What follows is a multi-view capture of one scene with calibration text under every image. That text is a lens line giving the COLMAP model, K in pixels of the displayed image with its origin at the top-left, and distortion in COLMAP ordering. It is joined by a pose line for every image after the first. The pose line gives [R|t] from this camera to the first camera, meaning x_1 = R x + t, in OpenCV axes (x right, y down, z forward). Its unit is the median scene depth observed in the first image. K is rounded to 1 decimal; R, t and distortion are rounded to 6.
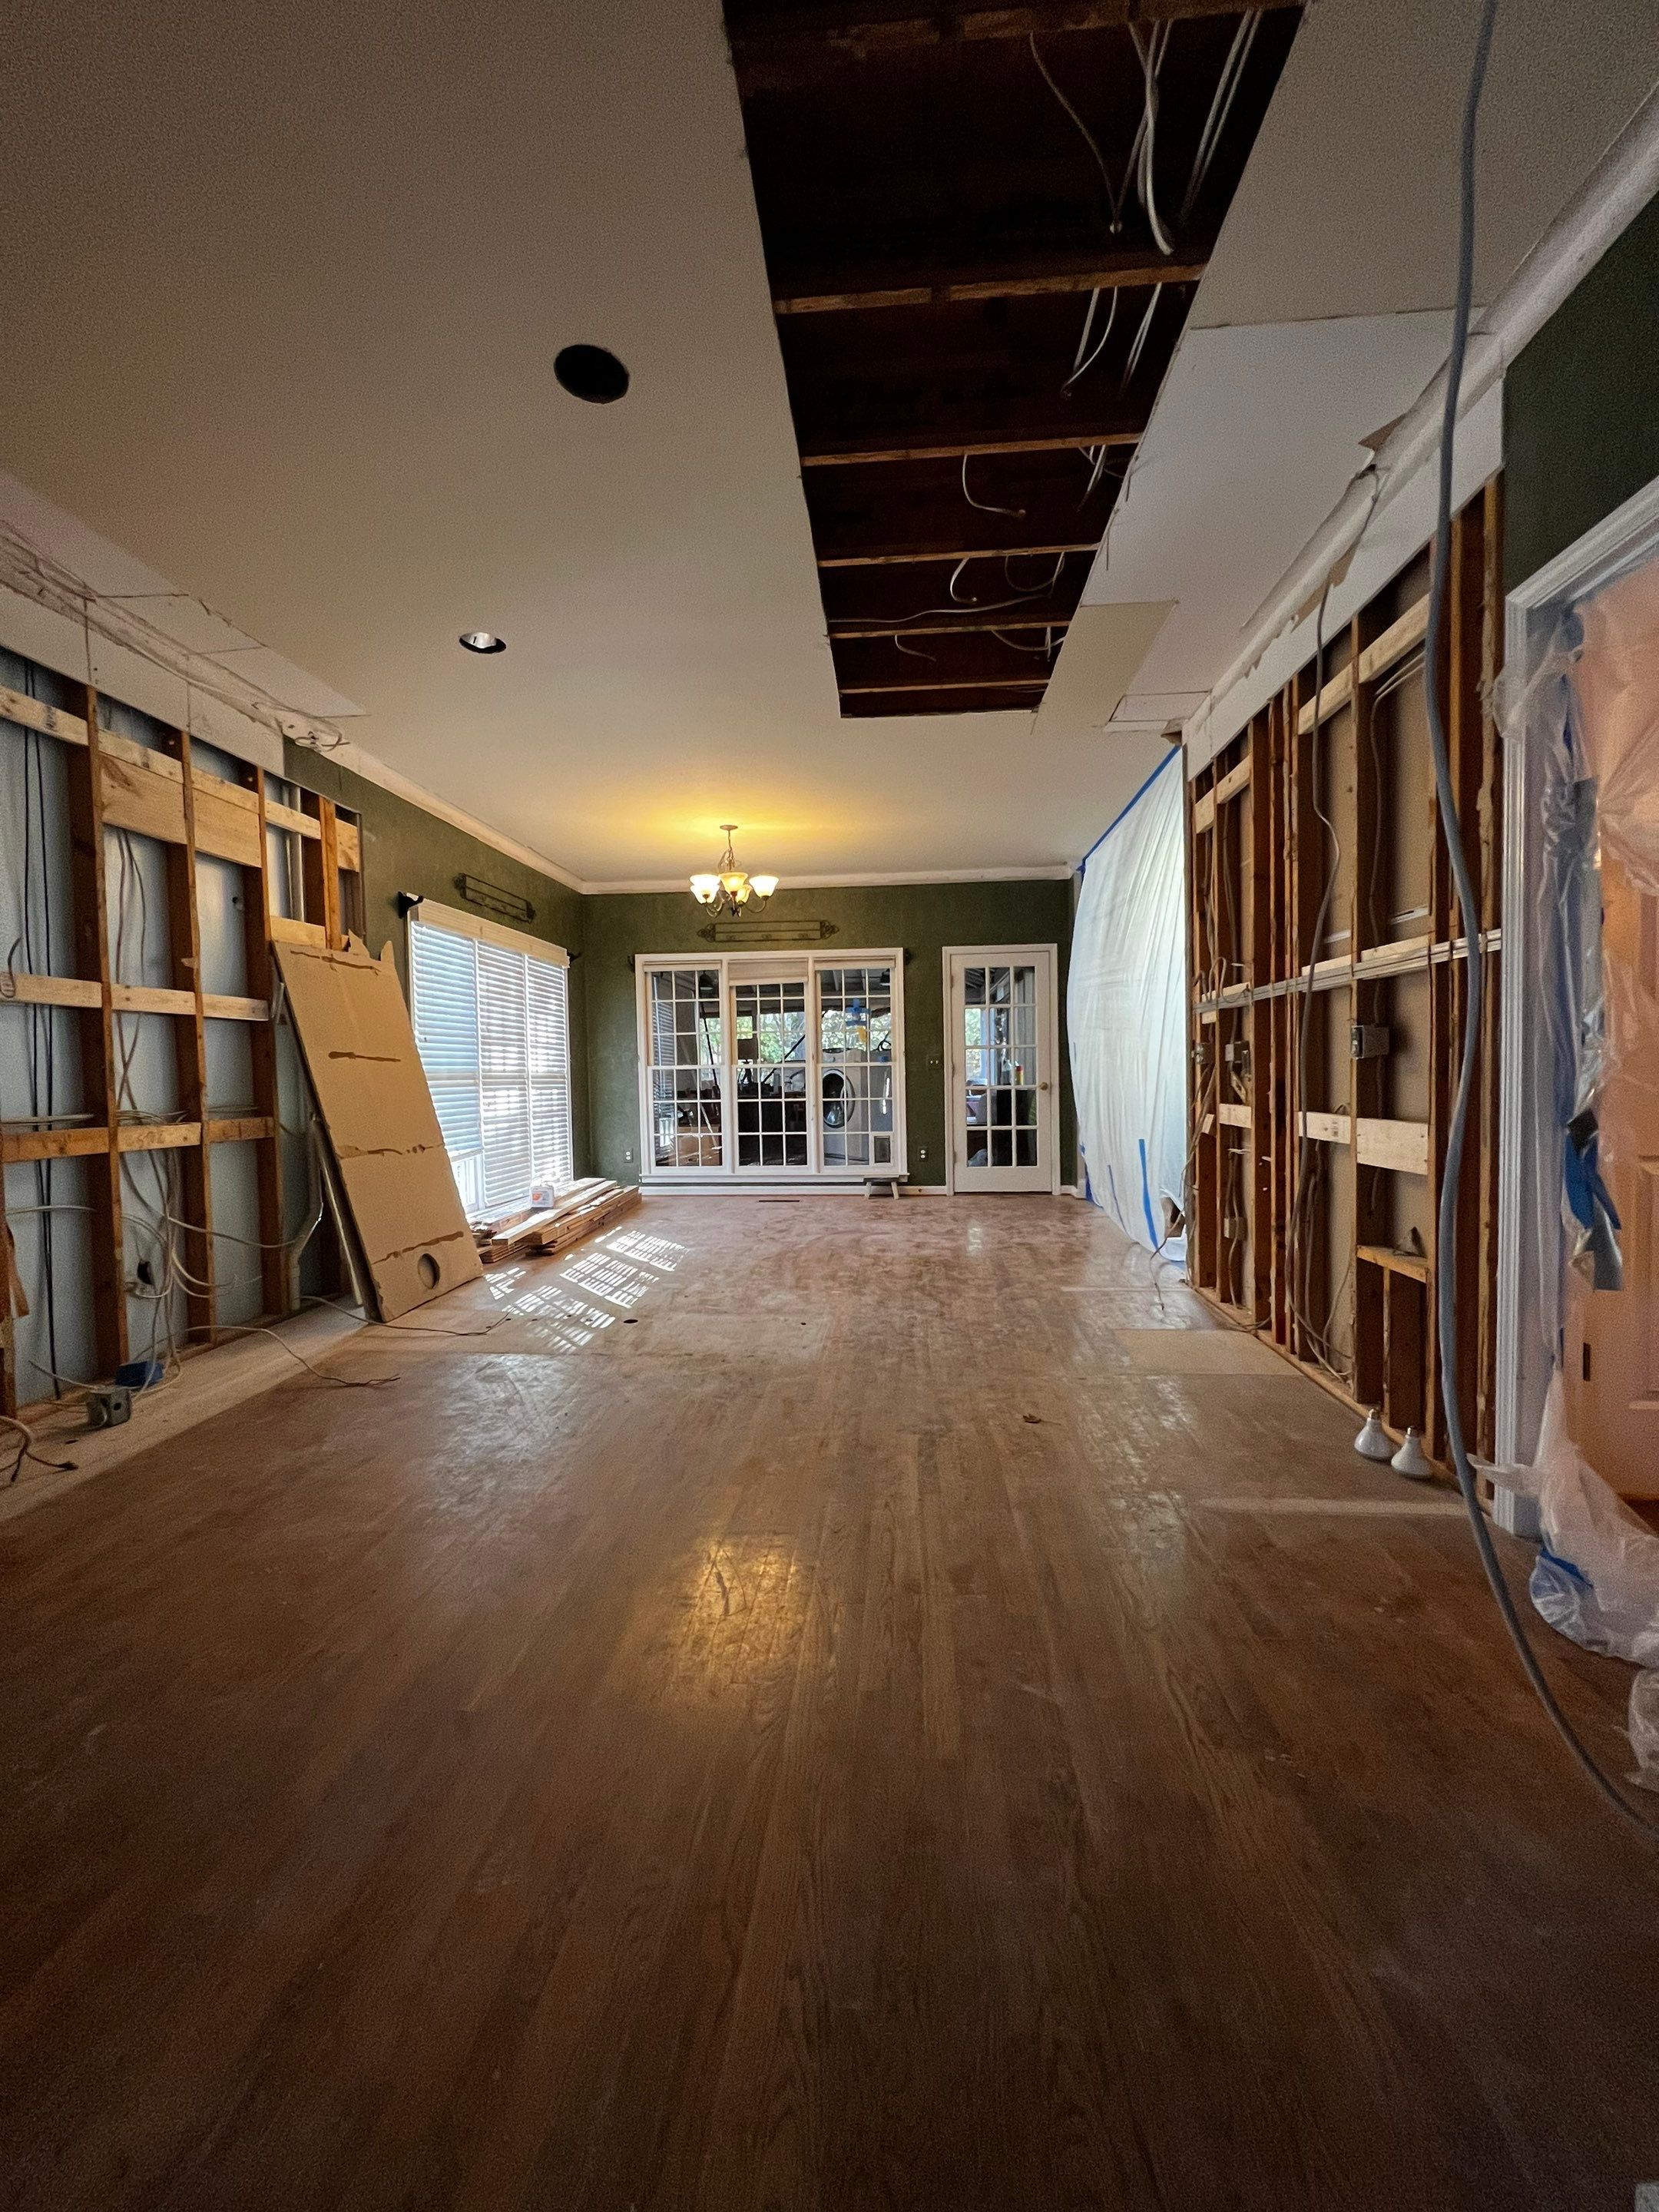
lens RADIAL K [[884.0, 0, 828.2], [0, 884.0, 1103.0], [0, 0, 1]] dist [-0.000097, -0.000077]
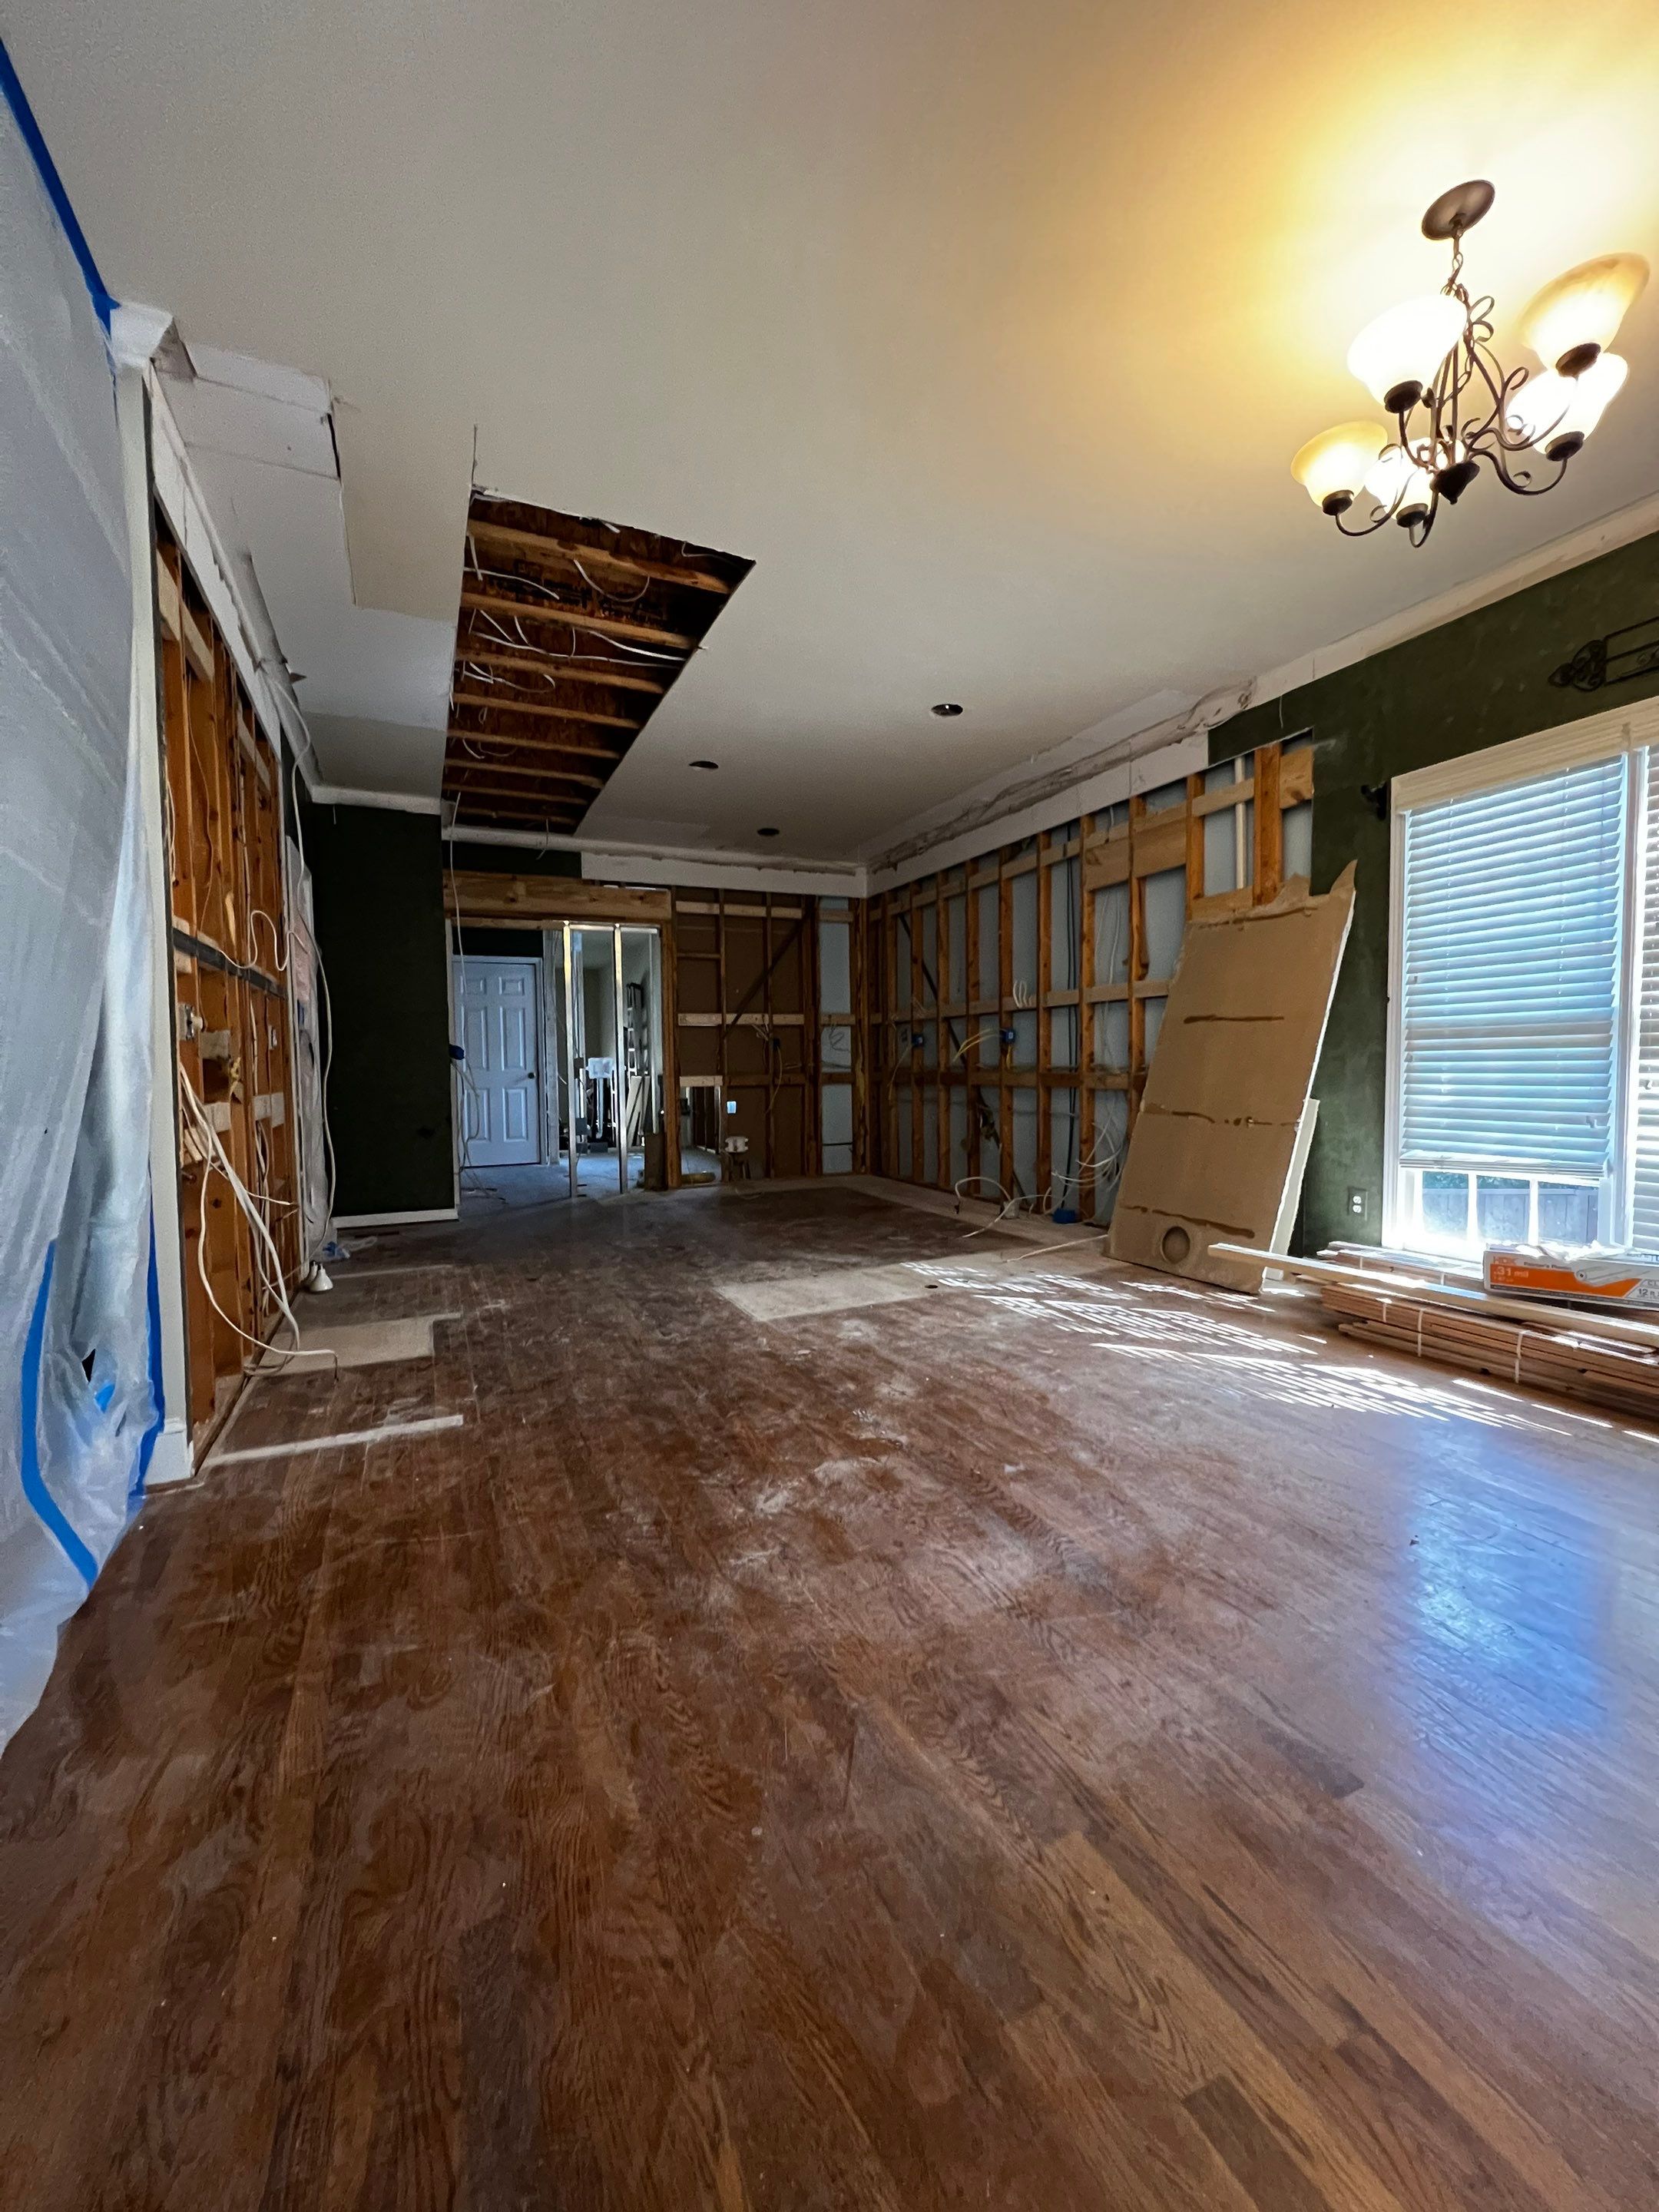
lens RADIAL K [[884.0, 0, 828.2], [0, 884.0, 1103.0], [0, 0, 1]] dist [-0.000097, -0.000077]
pose [[-0.871044, 0.049902, -0.488664, 0.353306], [0.010994, 0.996558, 0.082170, -0.047596], [0.491082, 0.066201, -0.868594, 1.739074]]
